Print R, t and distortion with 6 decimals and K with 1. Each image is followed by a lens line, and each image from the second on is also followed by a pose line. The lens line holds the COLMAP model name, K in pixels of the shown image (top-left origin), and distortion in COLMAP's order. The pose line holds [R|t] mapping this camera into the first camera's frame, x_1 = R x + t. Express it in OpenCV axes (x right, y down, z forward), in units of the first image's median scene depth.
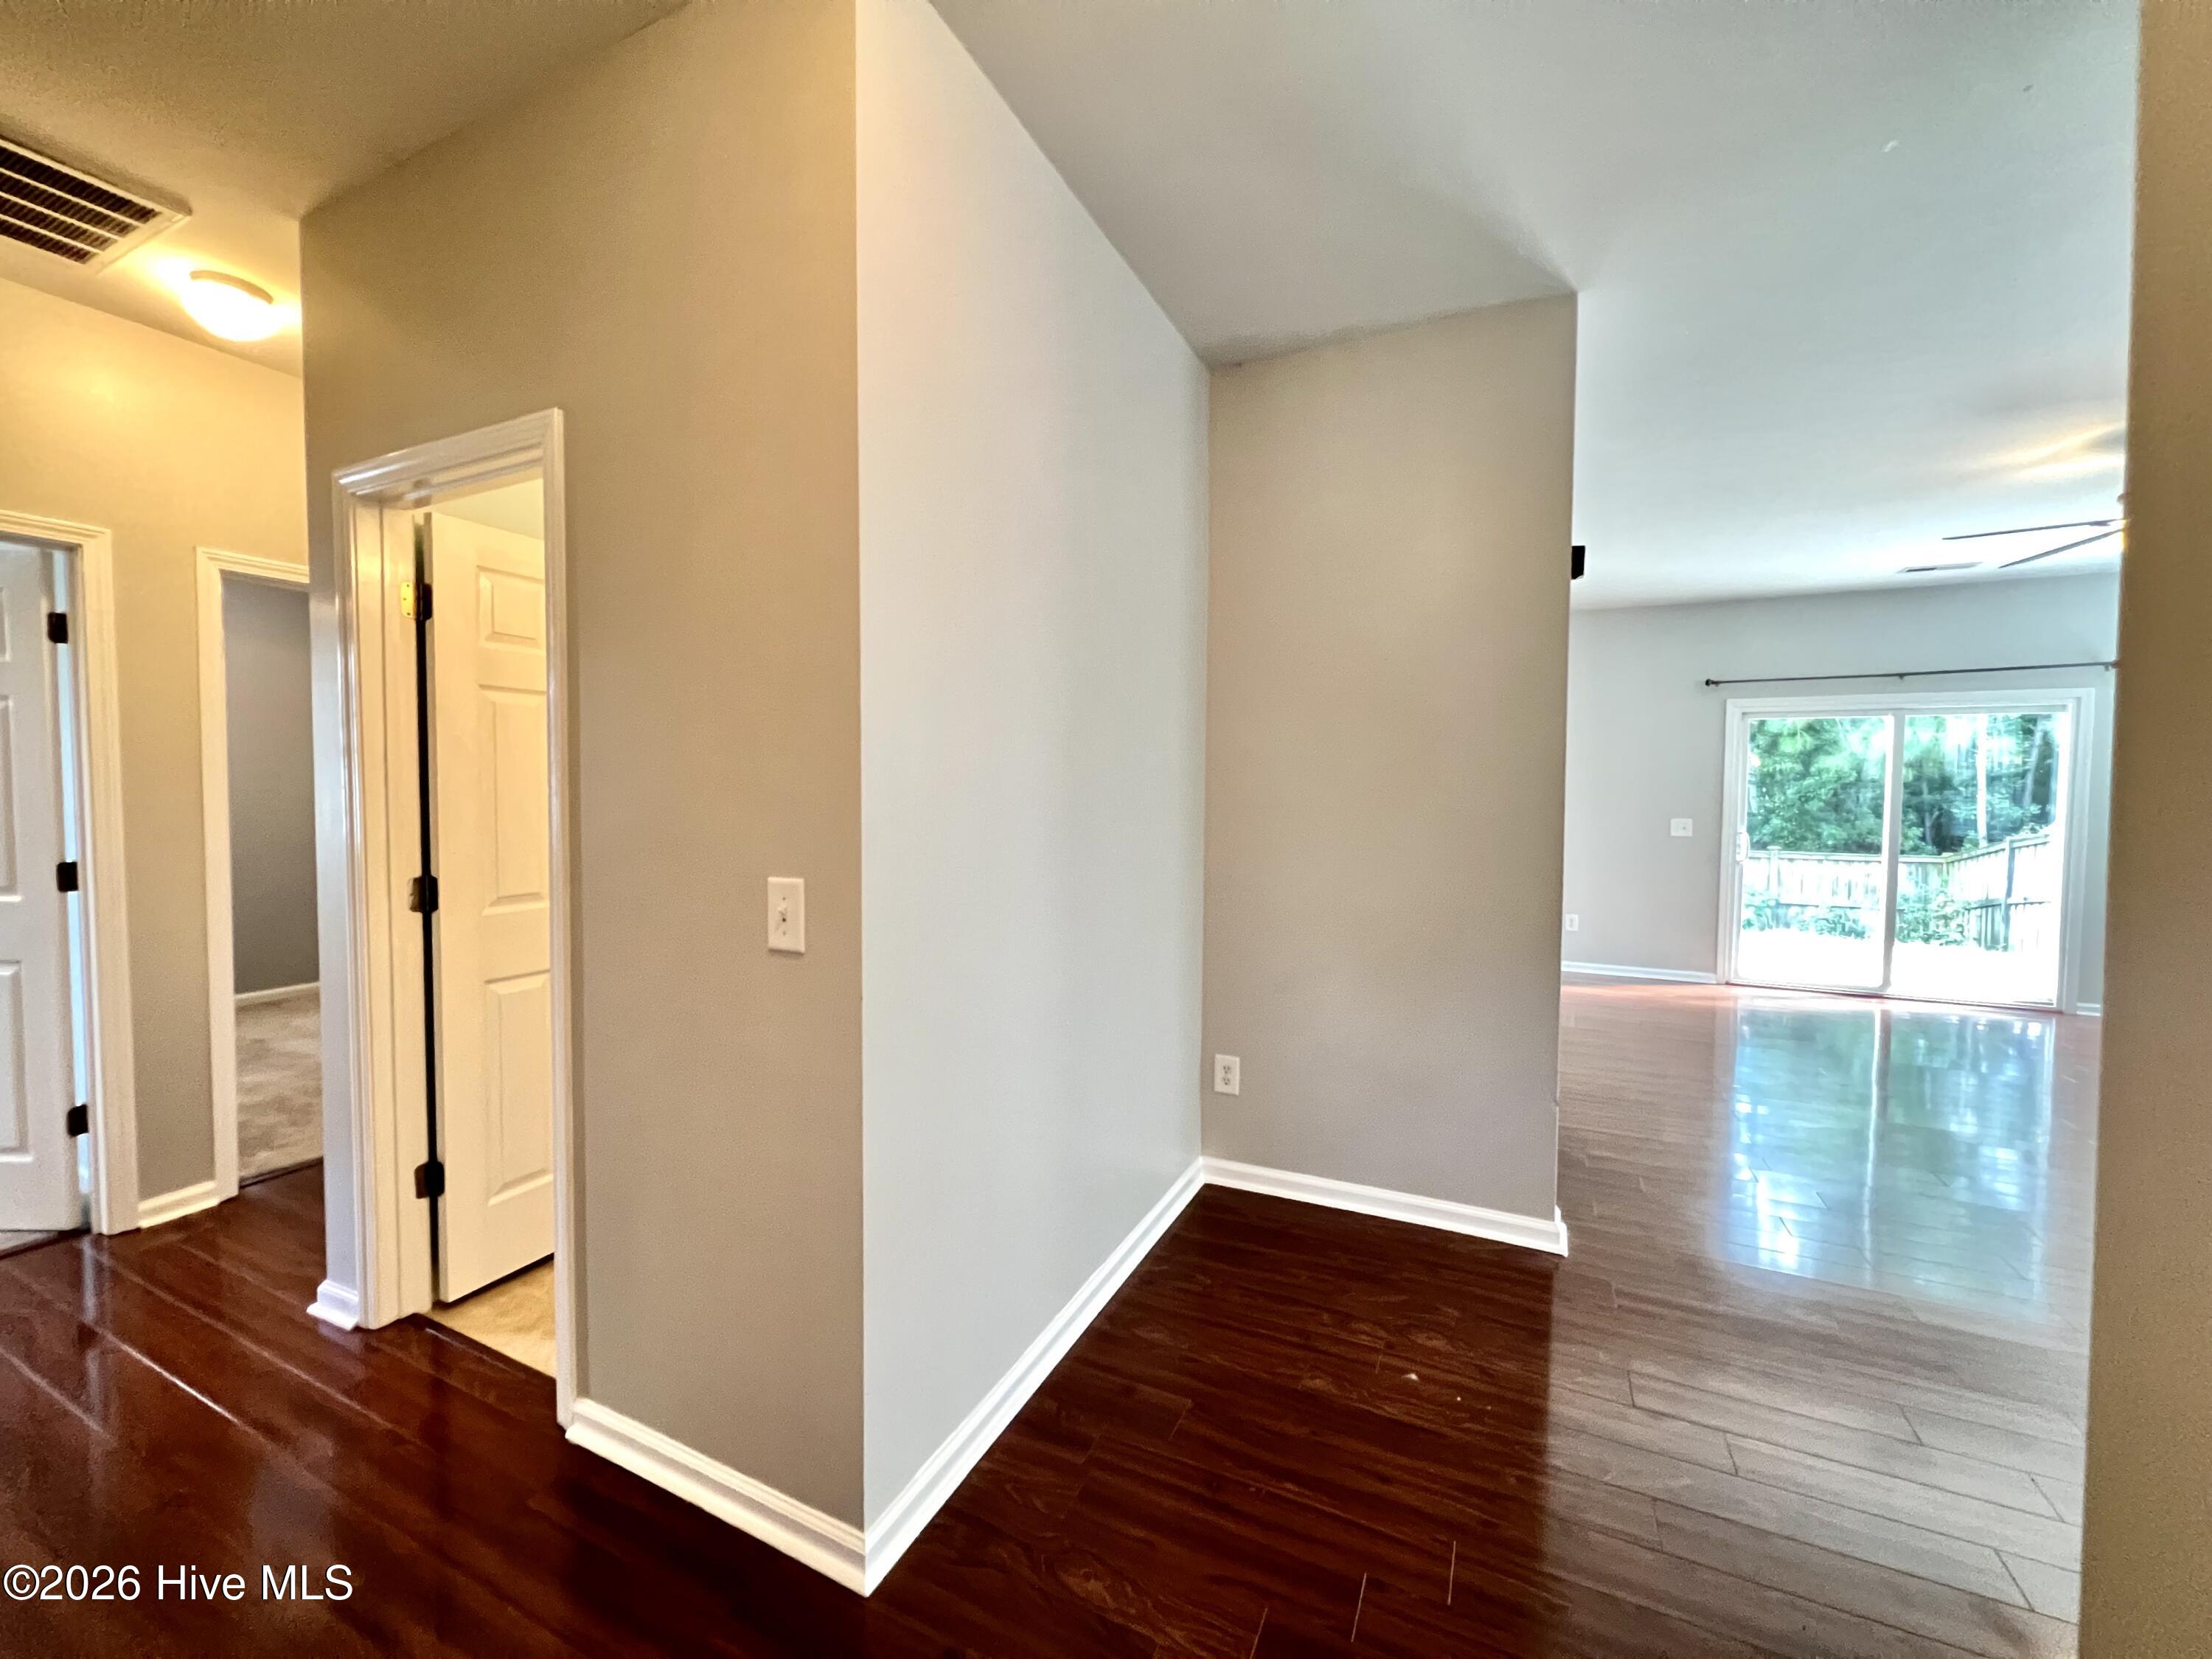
lens RADIAL K [[882.0, 0, 1097.9], [0, 882.0, 826.3], [0, 0, 1]] dist [-0.000444, 0.001641]
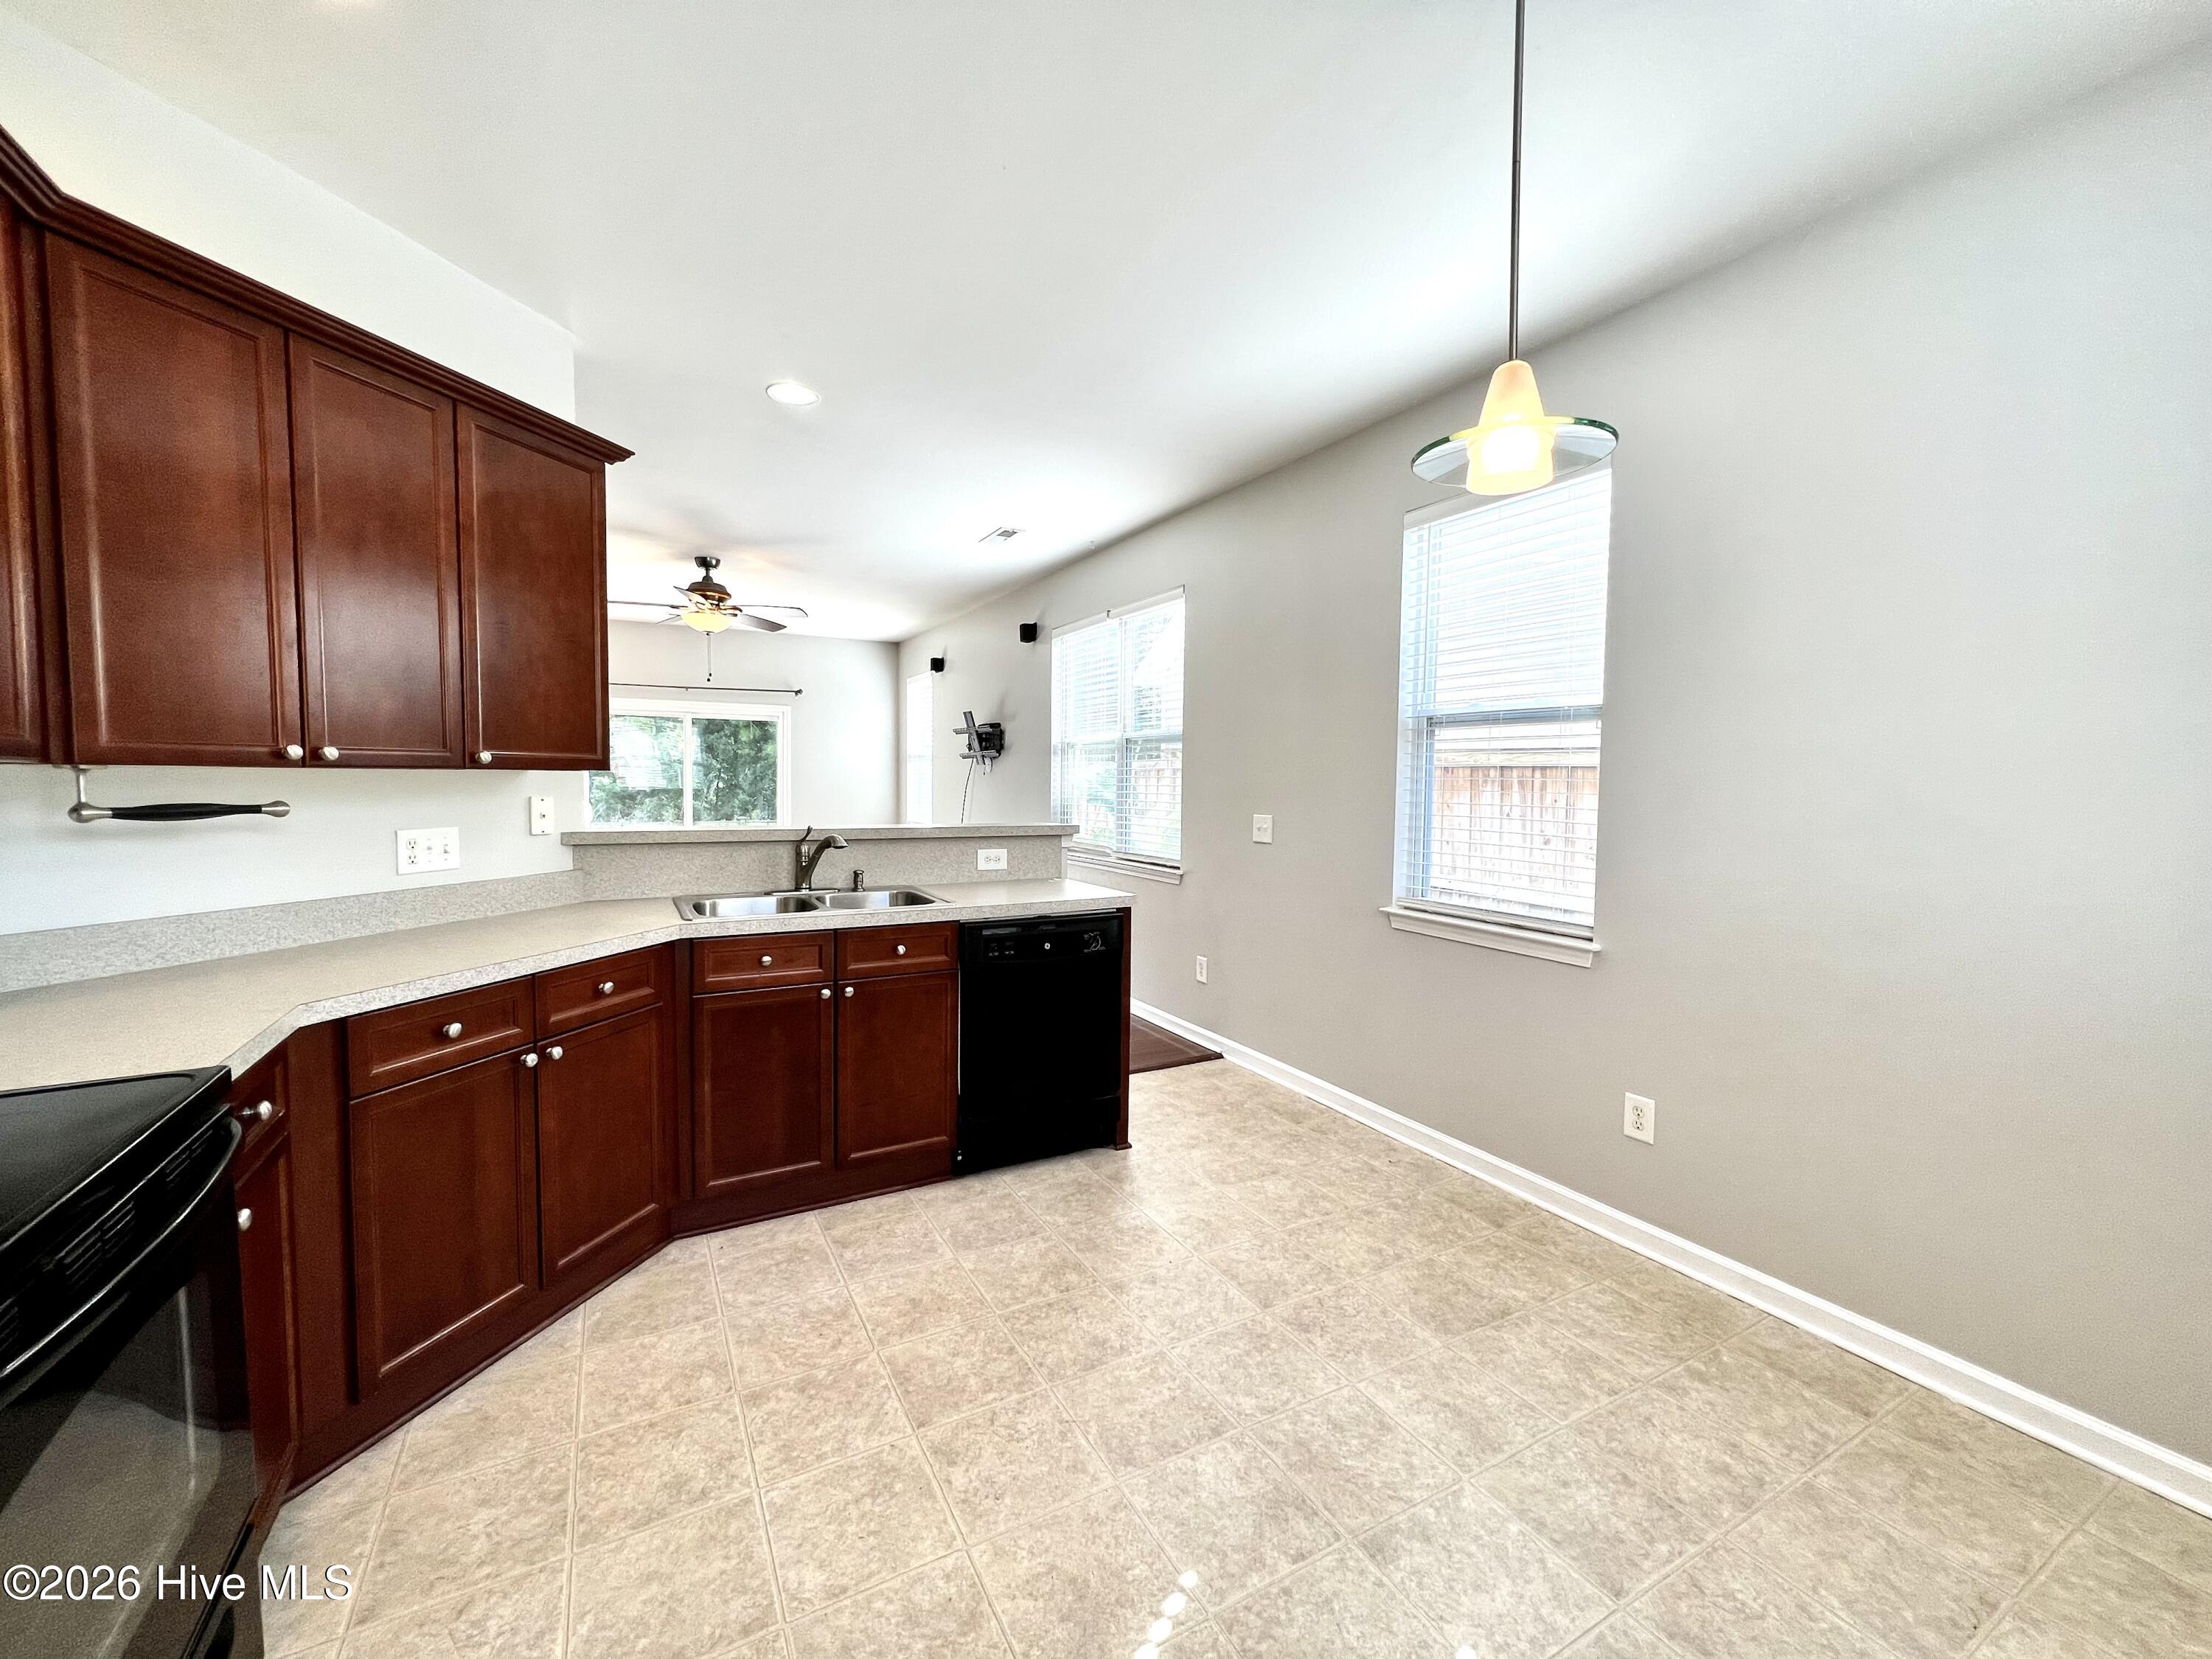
lens RADIAL K [[882.0, 0, 1100.2], [0, 882.0, 821.2], [0, 0, 1]] dist [-0.000444, 0.001641]
pose [[0.577255, -0.042199, 0.815473, 0.056474], [0.028818, 0.999094, 0.031301, 0.005617], [-0.816055, 0.005431, 0.577948, -0.133339]]
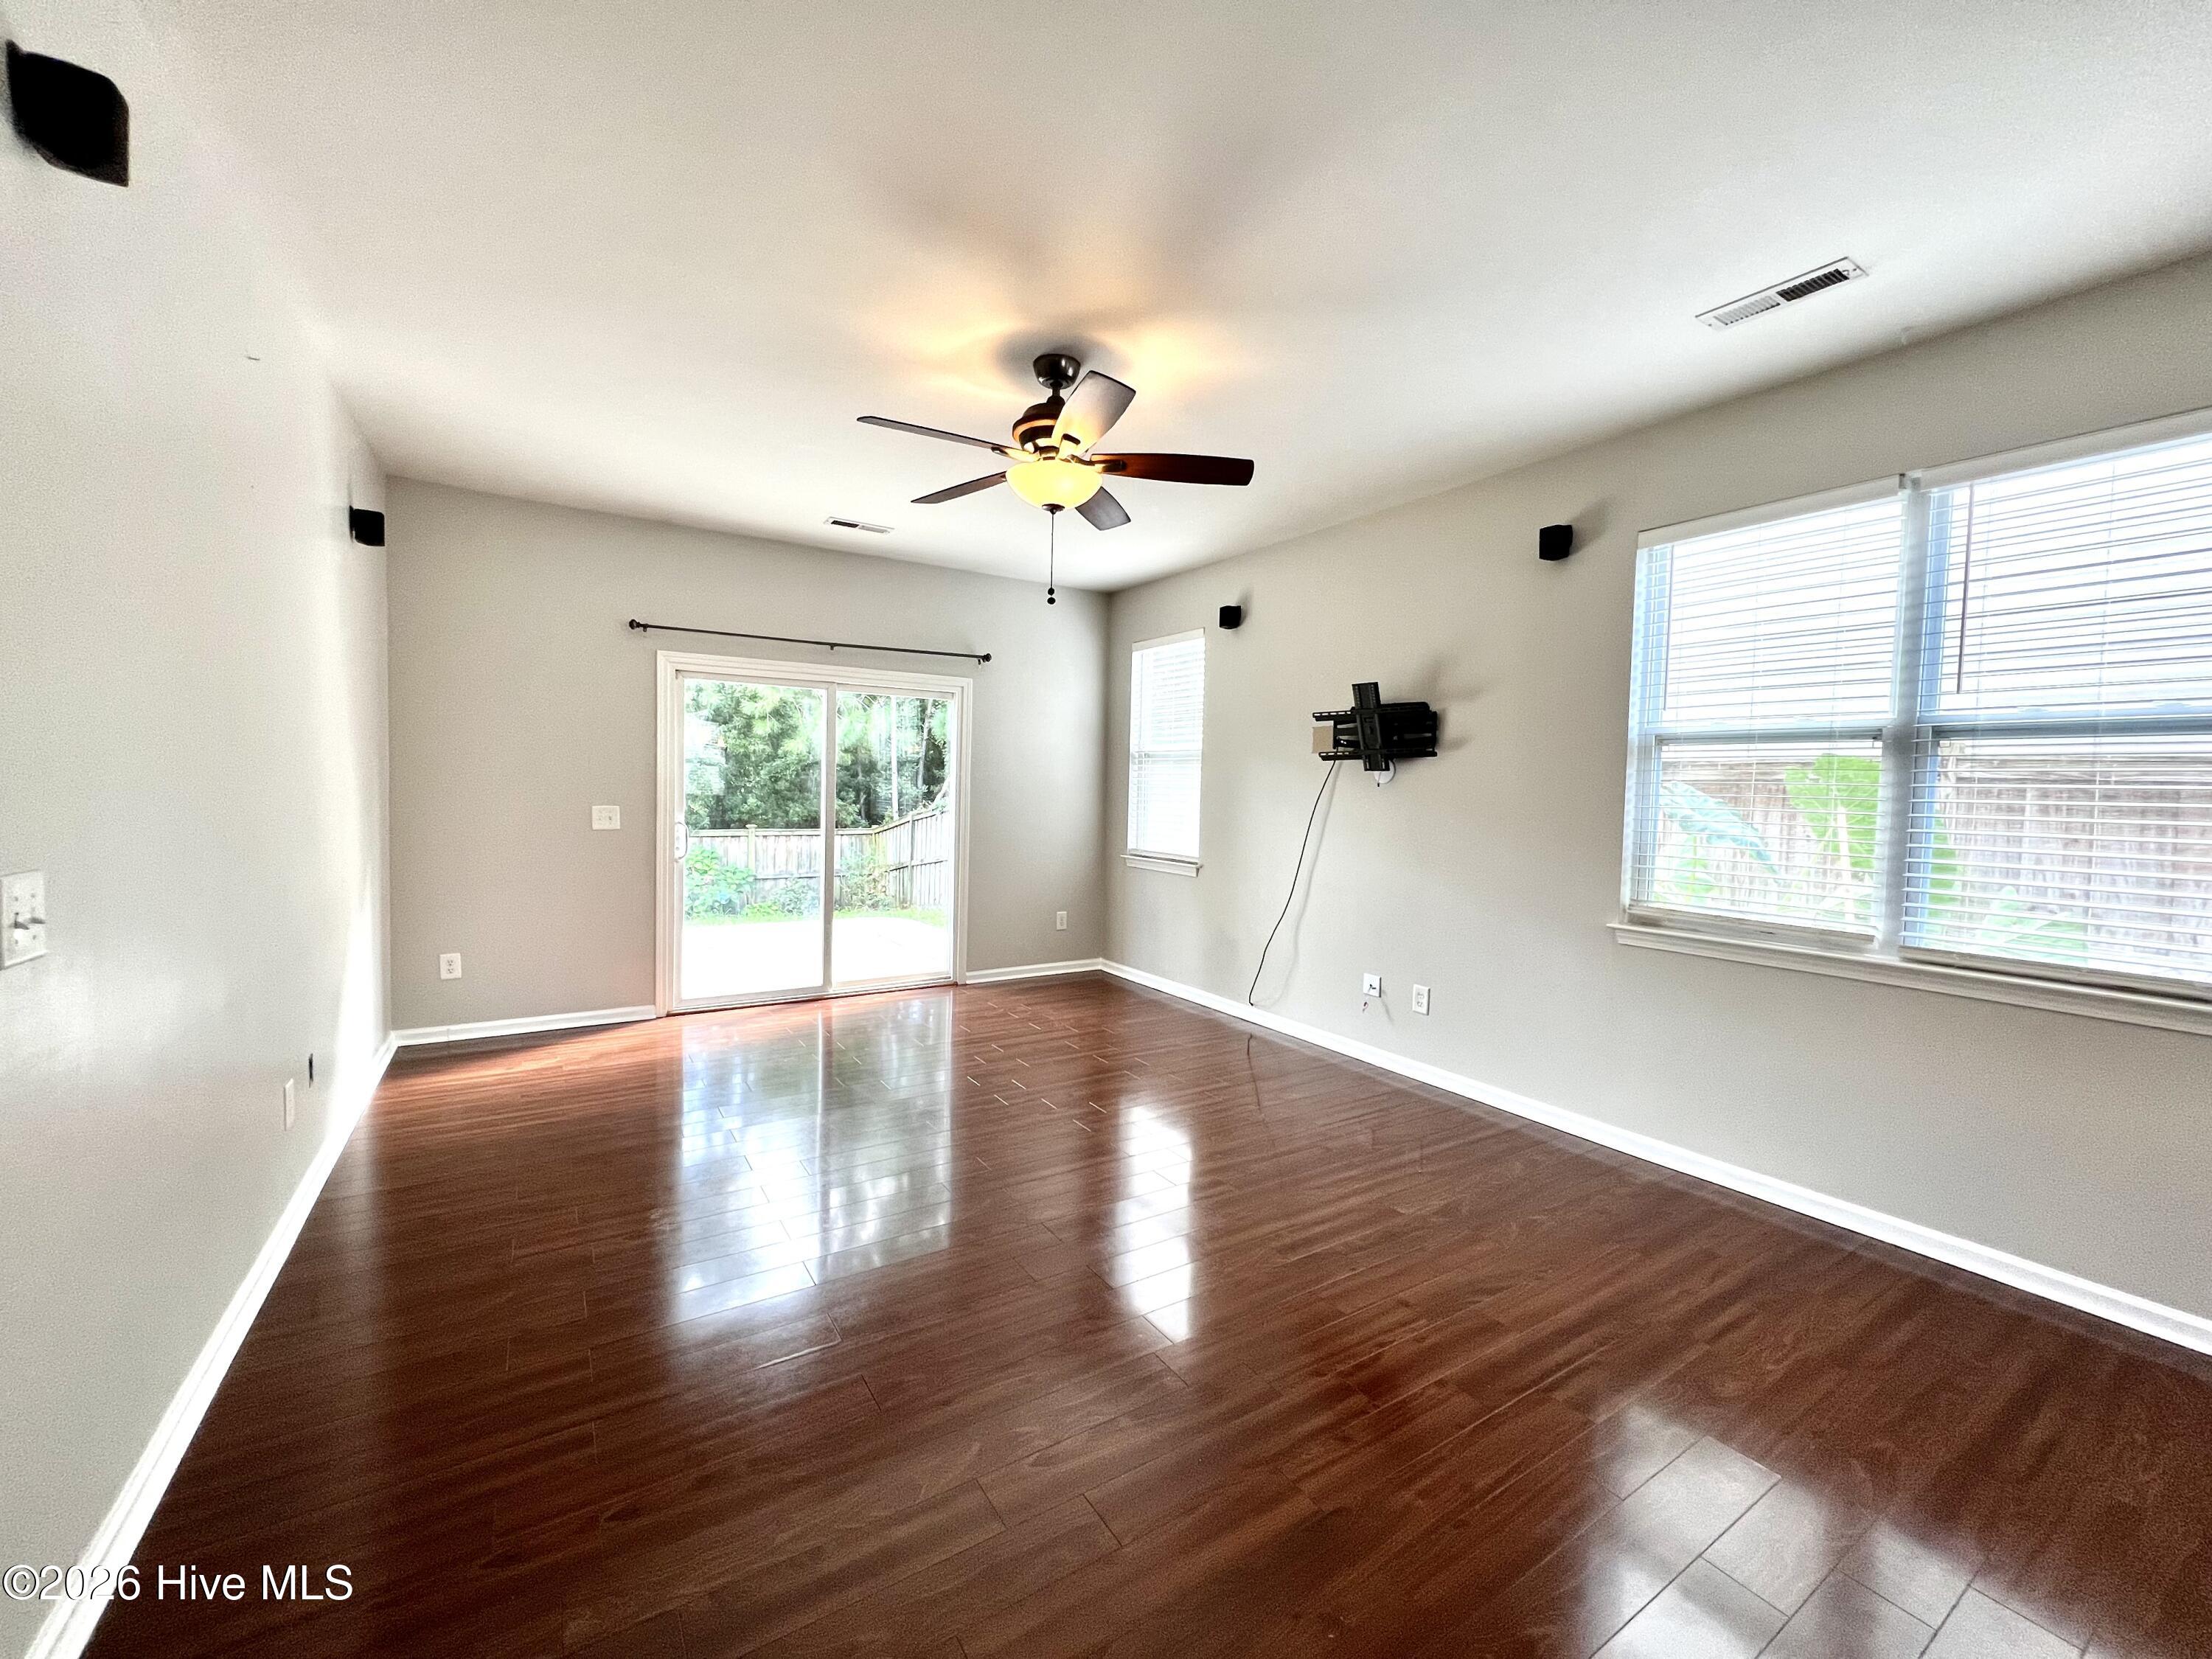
lens RADIAL K [[882.0, 0, 1101.0], [0, 882.0, 823.2], [0, 0, 1]] dist [-0.000444, 0.001641]
pose [[0.525693, -0.033114, 0.850030, 0.108355], [0.014906, 0.999447, 0.029716, -0.003936], [-0.850544, -0.002951, 0.525896, 0.111374]]
